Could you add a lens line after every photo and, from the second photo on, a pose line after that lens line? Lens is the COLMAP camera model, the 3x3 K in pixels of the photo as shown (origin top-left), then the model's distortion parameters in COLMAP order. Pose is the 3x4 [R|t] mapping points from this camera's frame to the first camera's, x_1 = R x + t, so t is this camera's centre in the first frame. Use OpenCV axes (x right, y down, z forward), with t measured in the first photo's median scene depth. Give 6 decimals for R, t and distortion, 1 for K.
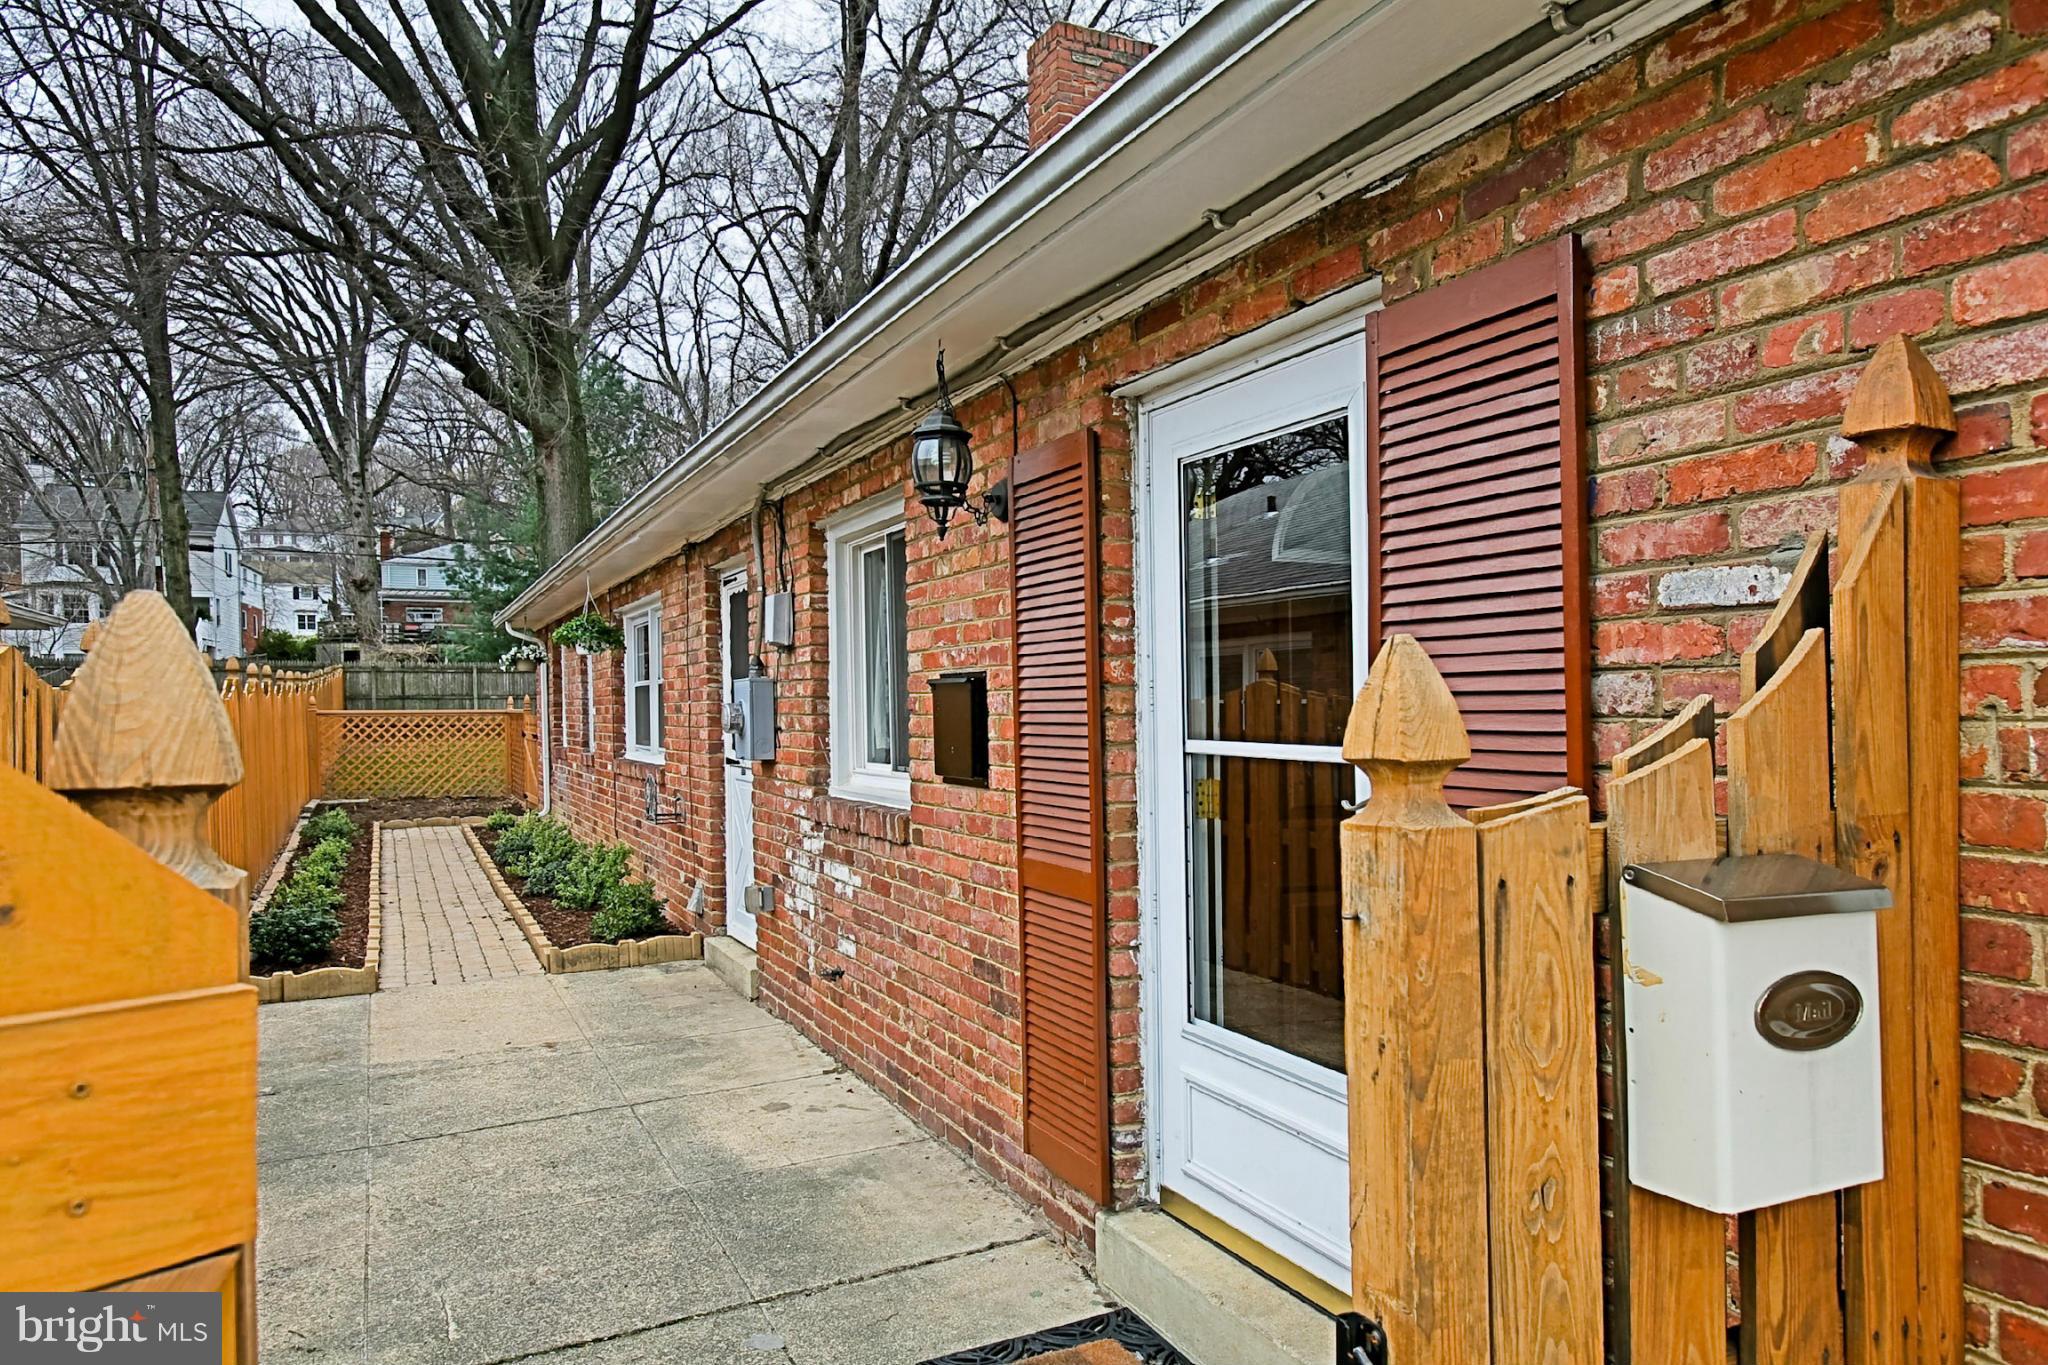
lens RADIAL K [[969.1, 0, 965.4], [0, 969.1, 677.7], [0, 0, 1]] dist [-0.002393, 0.000112]
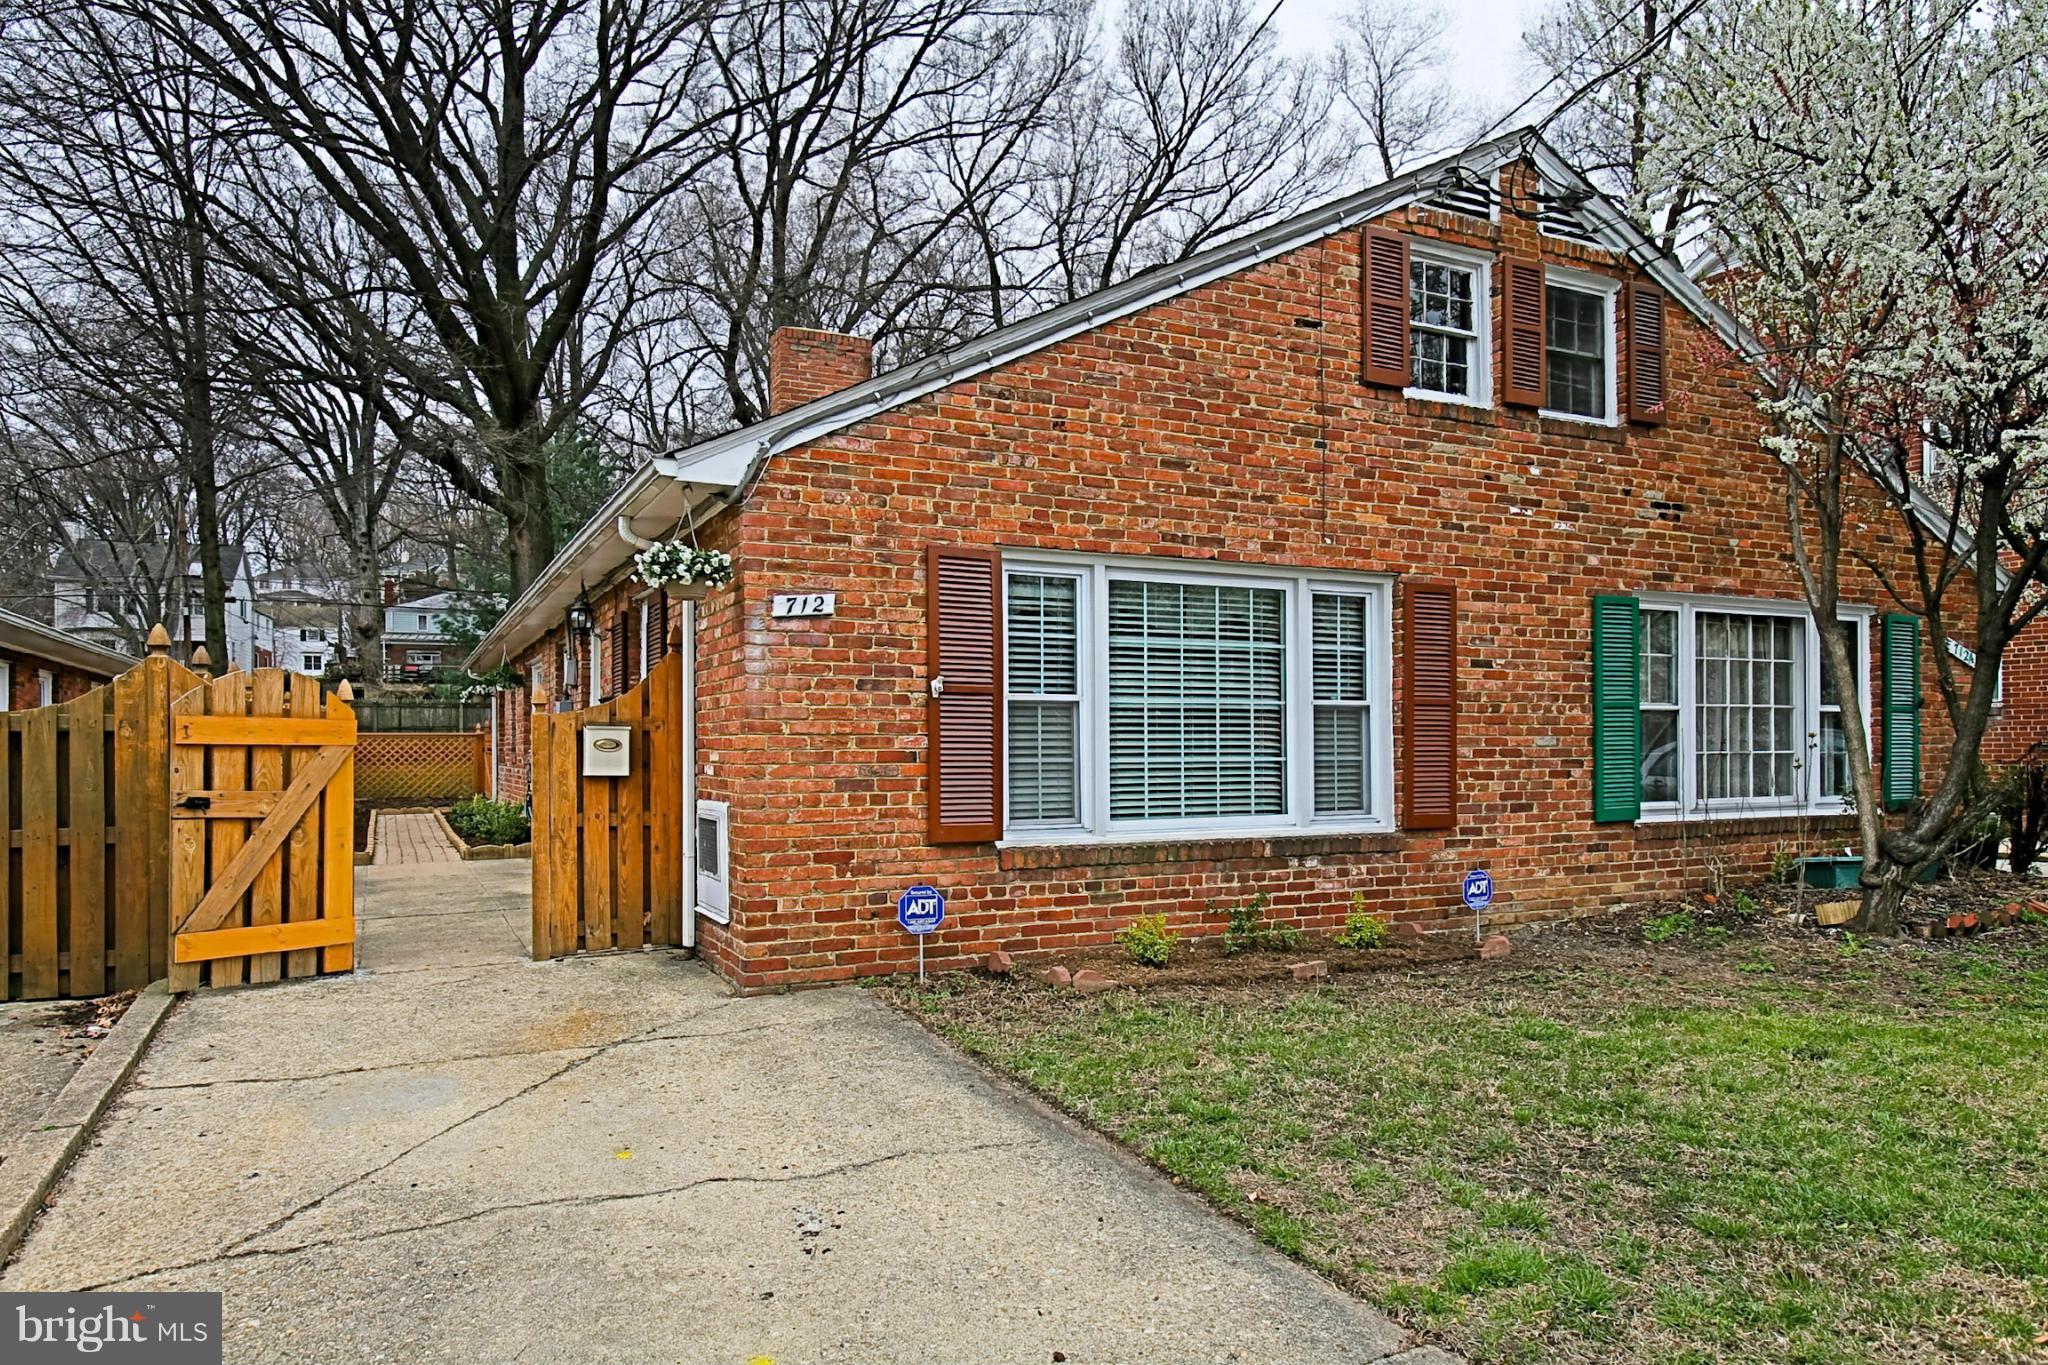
lens RADIAL K [[997.8, 0, 1024.0], [0, 997.8, 682.5], [0, 0, 1]] dist [-0.001004, 0.000248]
pose [[0.999634, 0.000803, 0.027050, 0.111546], [0.000172, 0.999351, -0.036020, 0.005993], [-0.027062, 0.036012, 0.998985, -0.180488]]
